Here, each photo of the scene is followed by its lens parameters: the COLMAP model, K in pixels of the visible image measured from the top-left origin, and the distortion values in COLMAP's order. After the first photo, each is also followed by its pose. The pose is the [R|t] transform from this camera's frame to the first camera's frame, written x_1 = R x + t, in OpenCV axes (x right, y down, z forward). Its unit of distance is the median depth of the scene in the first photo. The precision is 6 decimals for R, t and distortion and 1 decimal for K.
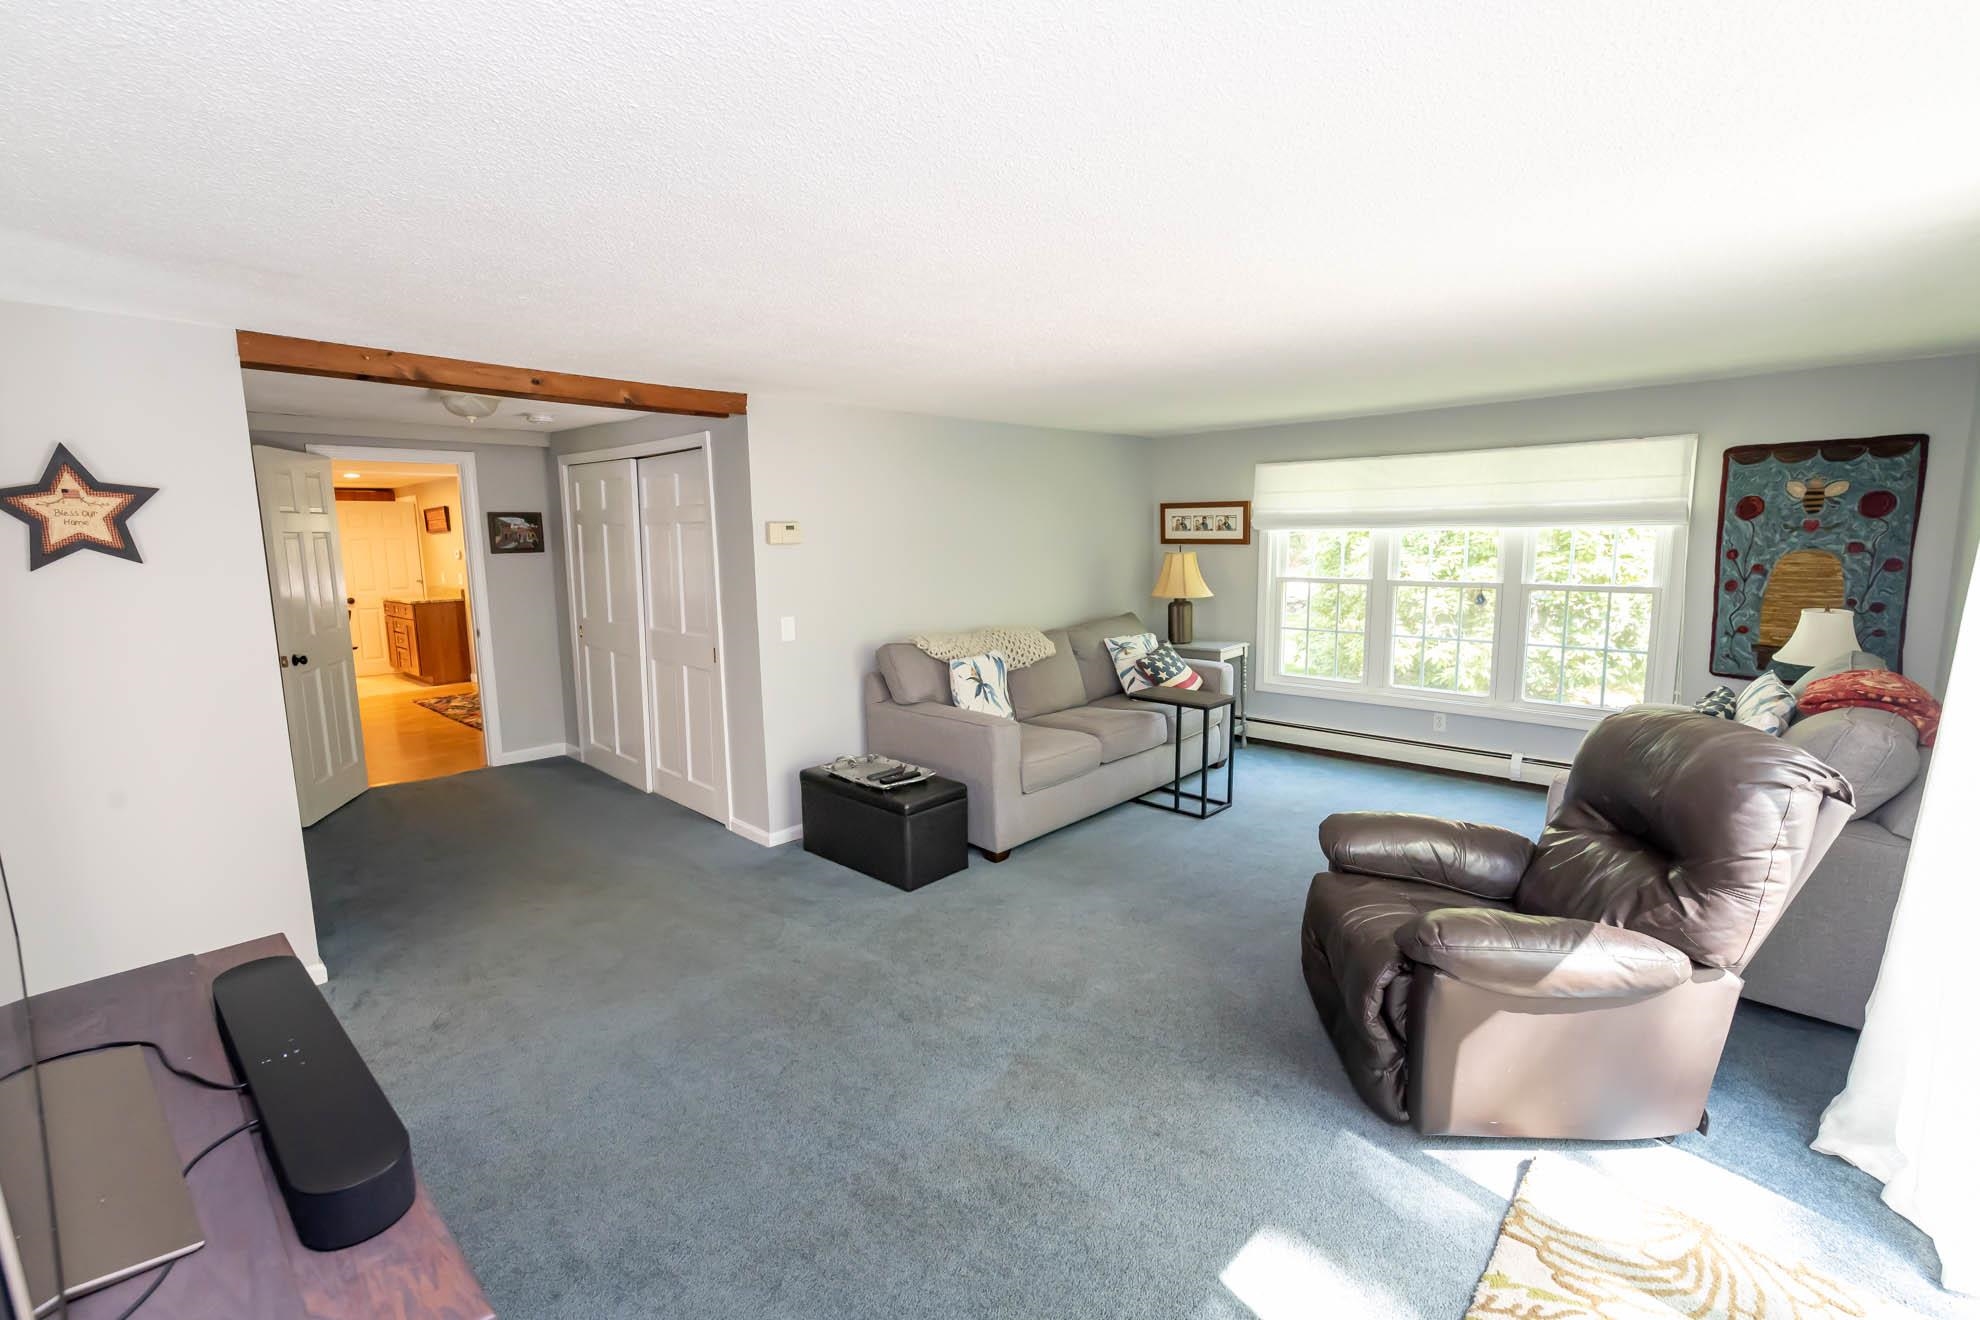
lens RADIAL K [[864.6, 0, 984.0], [0, 864.6, 652.6], [0, 0, 1]] dist [0.001988, 0.000118]
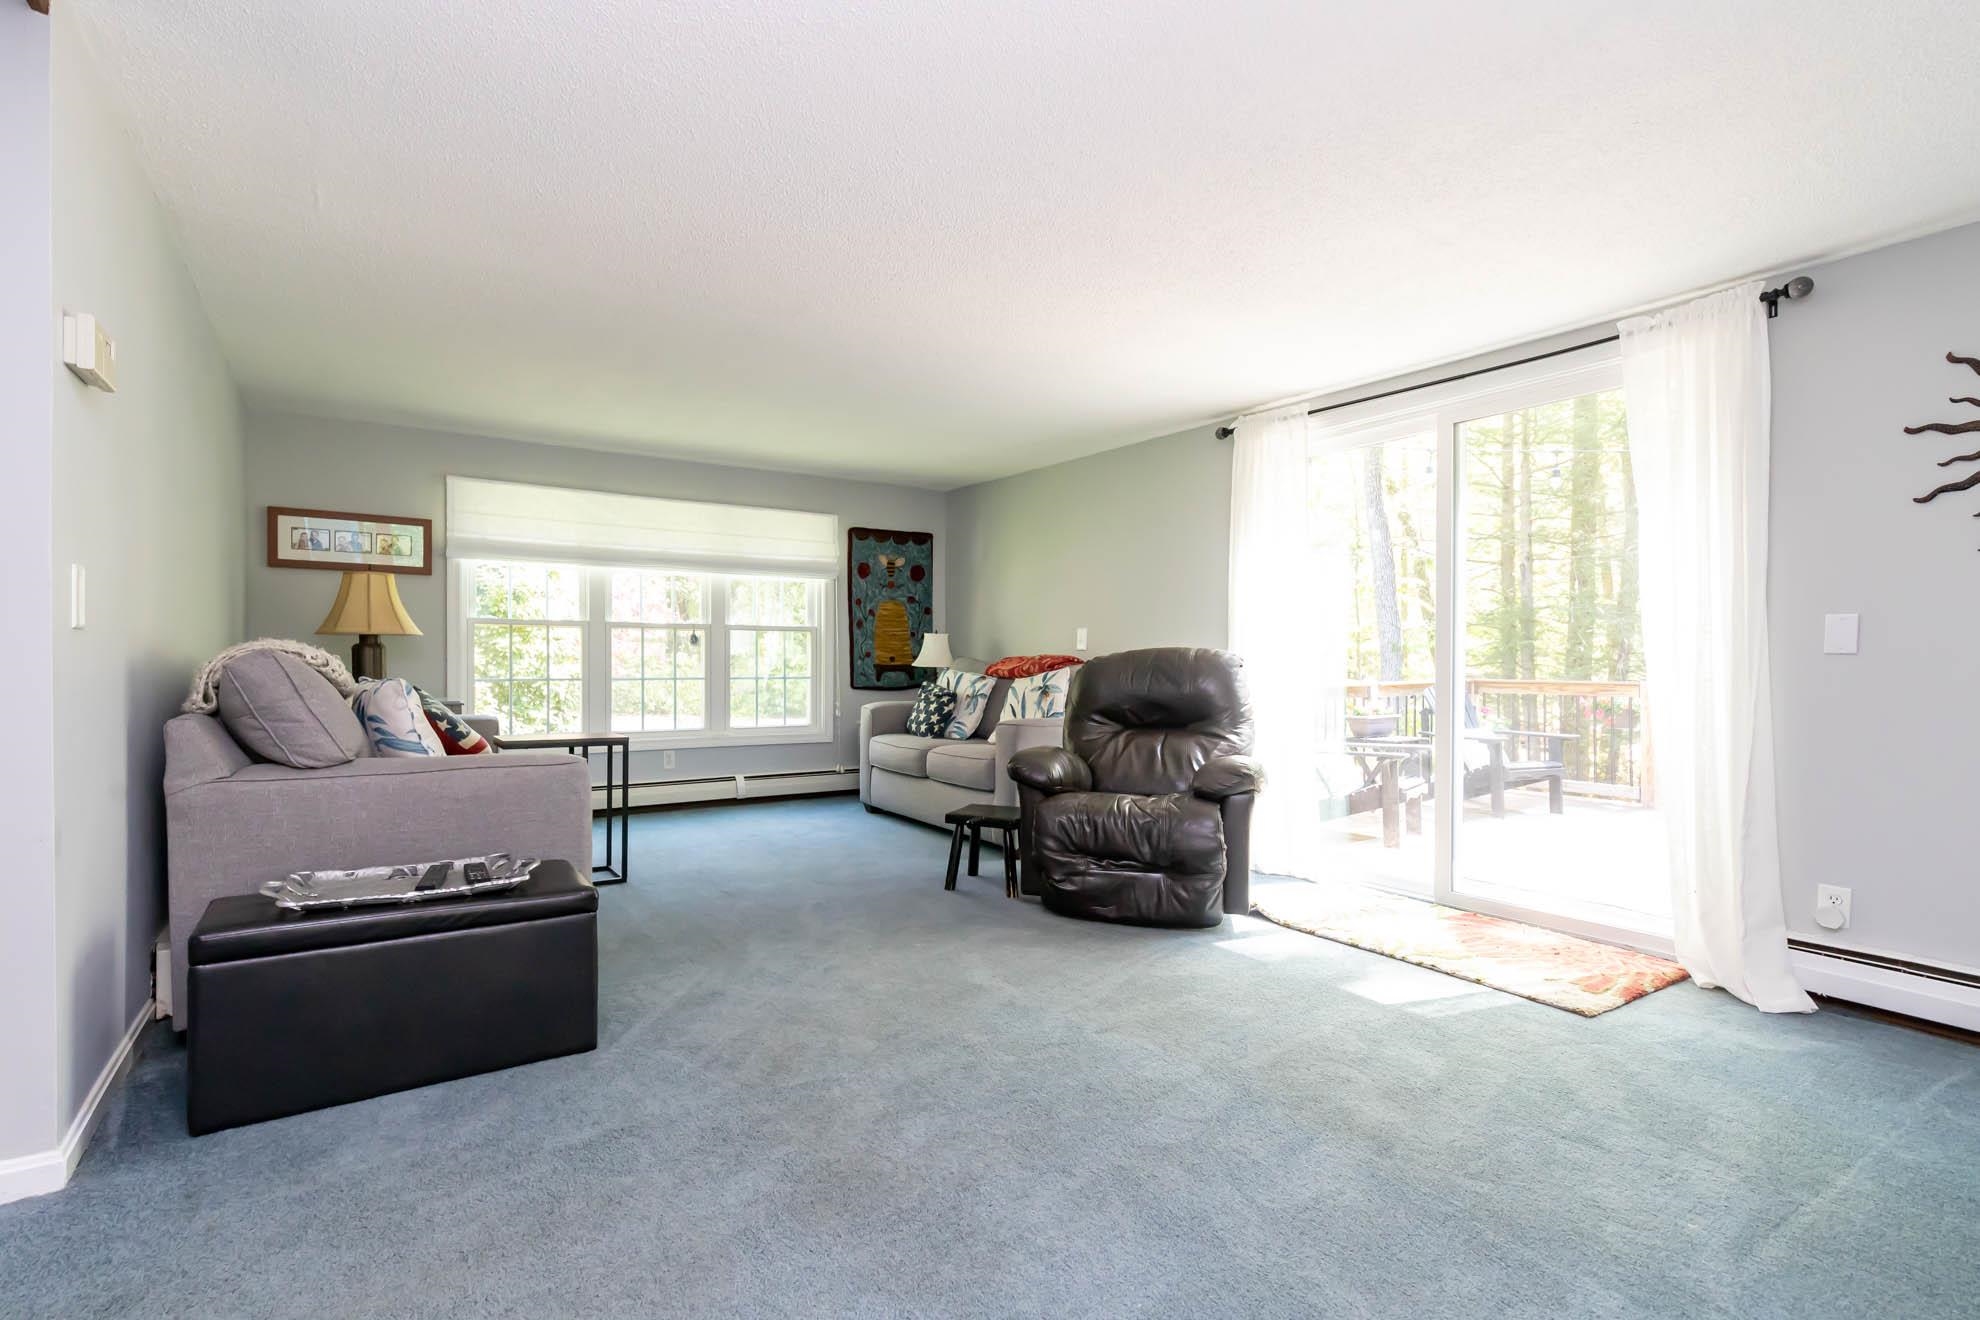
lens RADIAL K [[870.1, 0, 990.0], [0, 870.1, 660.0], [0, 0, 1]] dist [0.000472, 0.000035]
pose [[0.240962, 0.006681, 0.970512, -0.471005], [0.125612, 0.991351, -0.038012, 0.062787], [-0.962372, 0.131067, 0.238038, 0.468466]]
